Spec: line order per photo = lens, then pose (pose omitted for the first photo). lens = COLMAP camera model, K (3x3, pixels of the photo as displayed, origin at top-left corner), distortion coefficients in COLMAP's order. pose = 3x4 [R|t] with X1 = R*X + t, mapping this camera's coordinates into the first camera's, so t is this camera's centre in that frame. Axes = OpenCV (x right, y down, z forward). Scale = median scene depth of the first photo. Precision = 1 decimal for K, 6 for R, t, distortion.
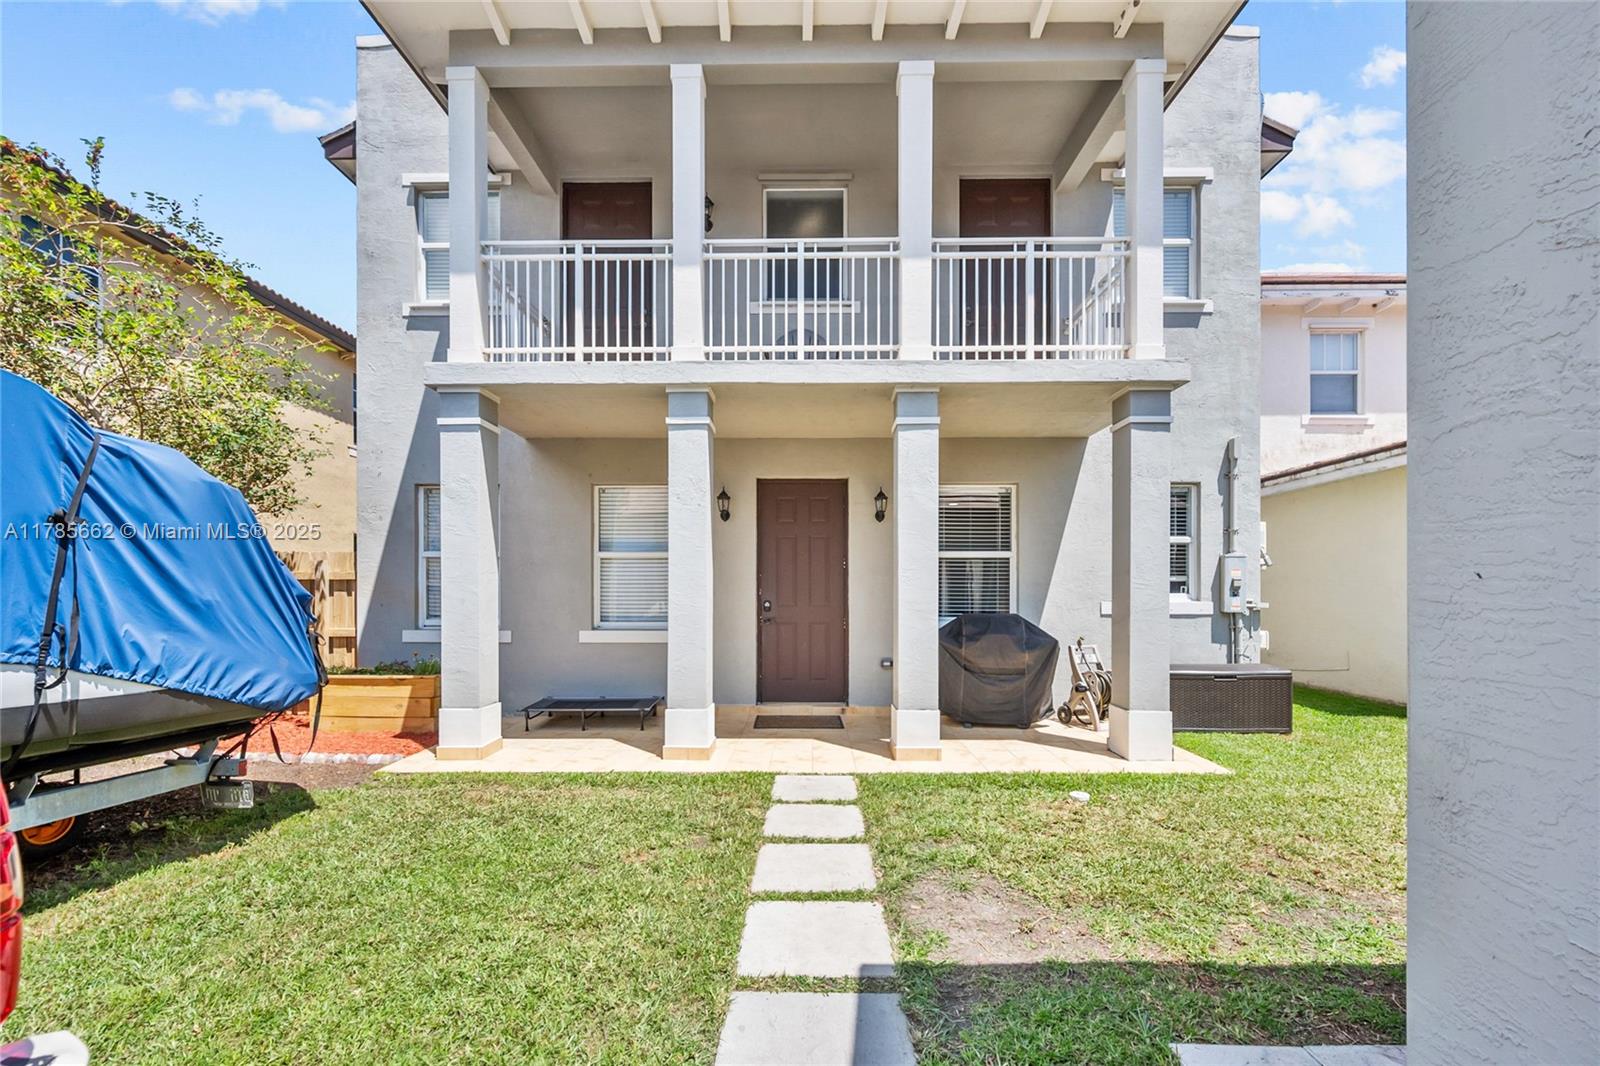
lens RADIAL K [[653.6, 0, 816.2], [0, 653.6, 602.2], [0, 0, 1]] dist [-0.013717, -0.000074]
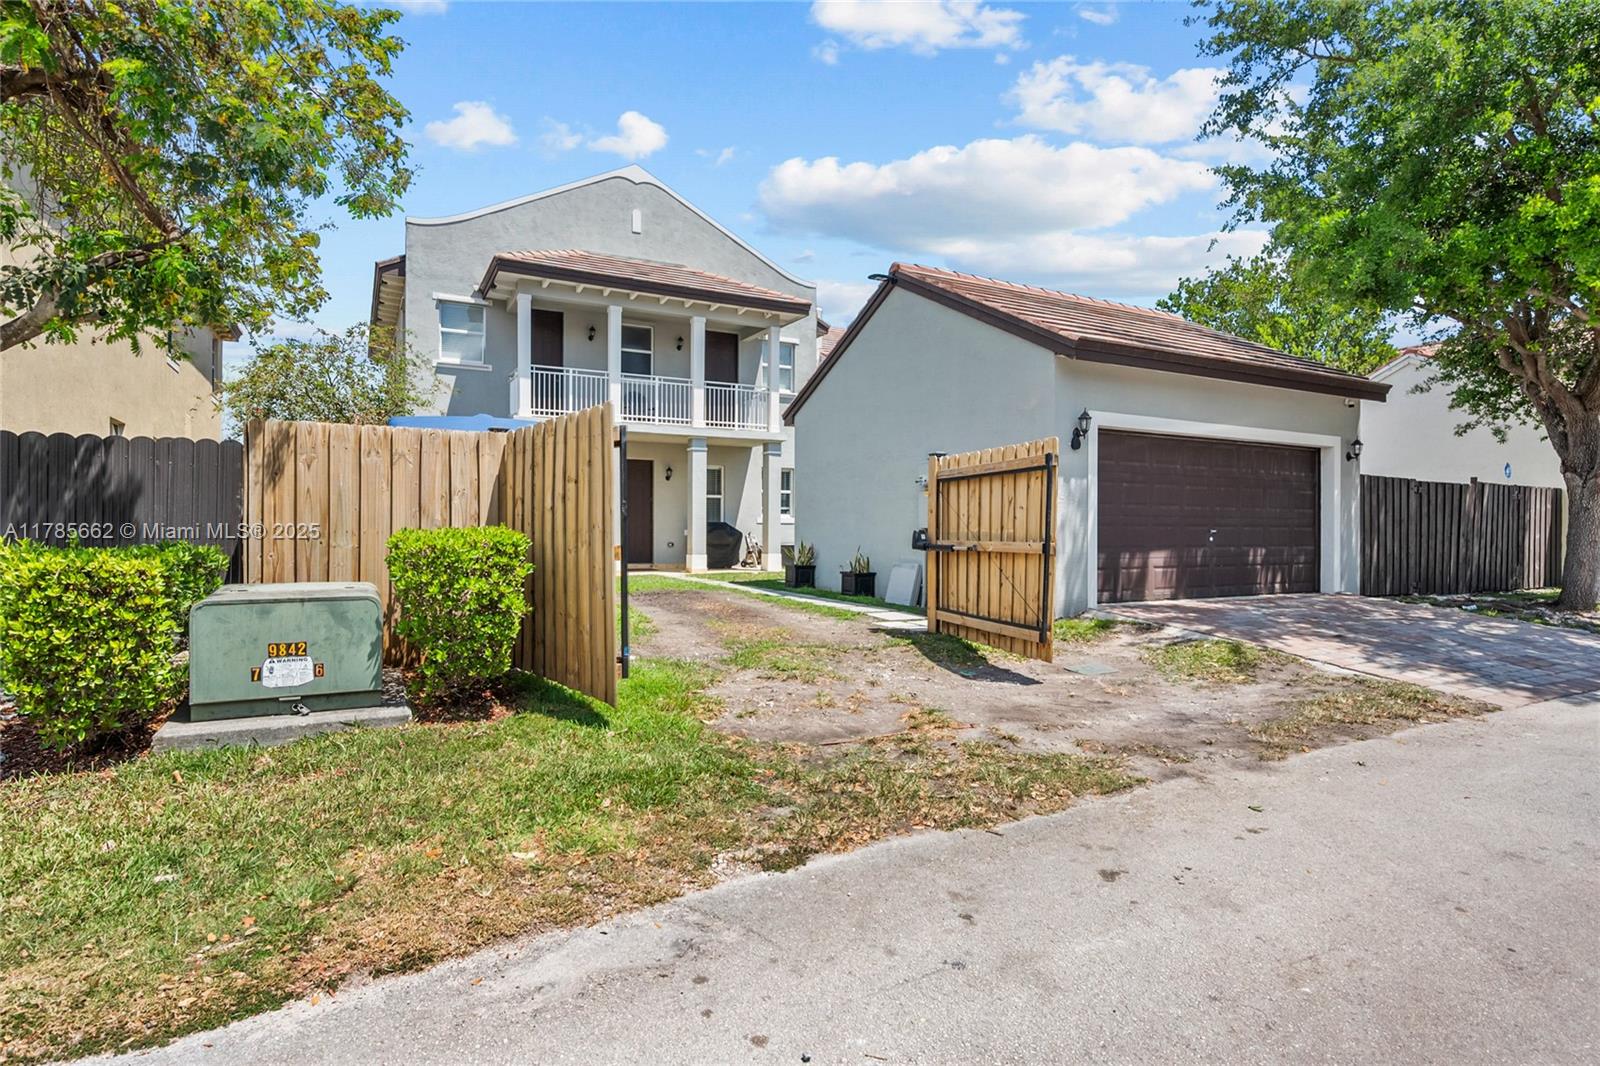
lens RADIAL K [[813.3, 0, 796.2], [0, 813.3, 534.9], [0, 0, 1]] dist [0.001419, -0.000213]
pose [[0.874877, 0.001500, 0.484343, -0.969672], [-0.001686, 0.999999, -0.000052, 0.068227], [-0.484342, -0.000771, 0.874878, -1.851843]]
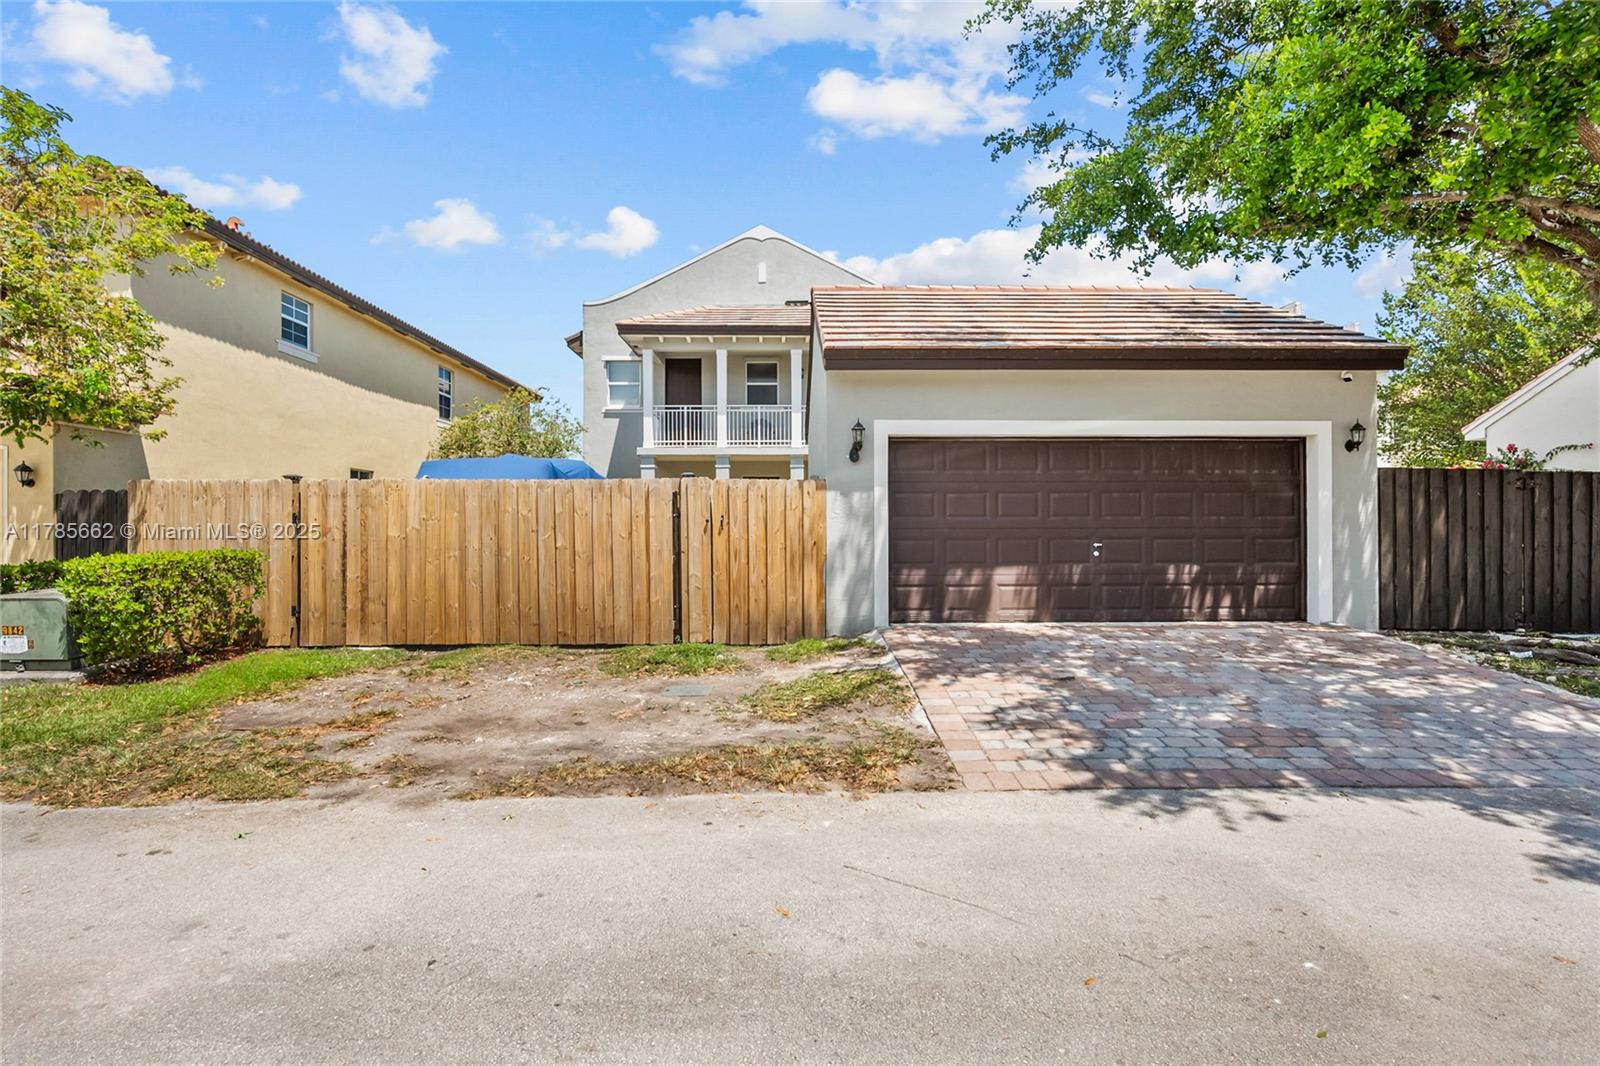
lens RADIAL K [[723.5, 0, 795.7], [0, 723.5, 529.9], [0, 0, 1]] dist [-0.001090, -0.000145]
pose [[0.999204, -0.002629, 0.039816, 0.007707], [0.002858, 0.999980, -0.005675, 0.038612], [-0.039800, 0.005784, 0.999191, -2.062499]]
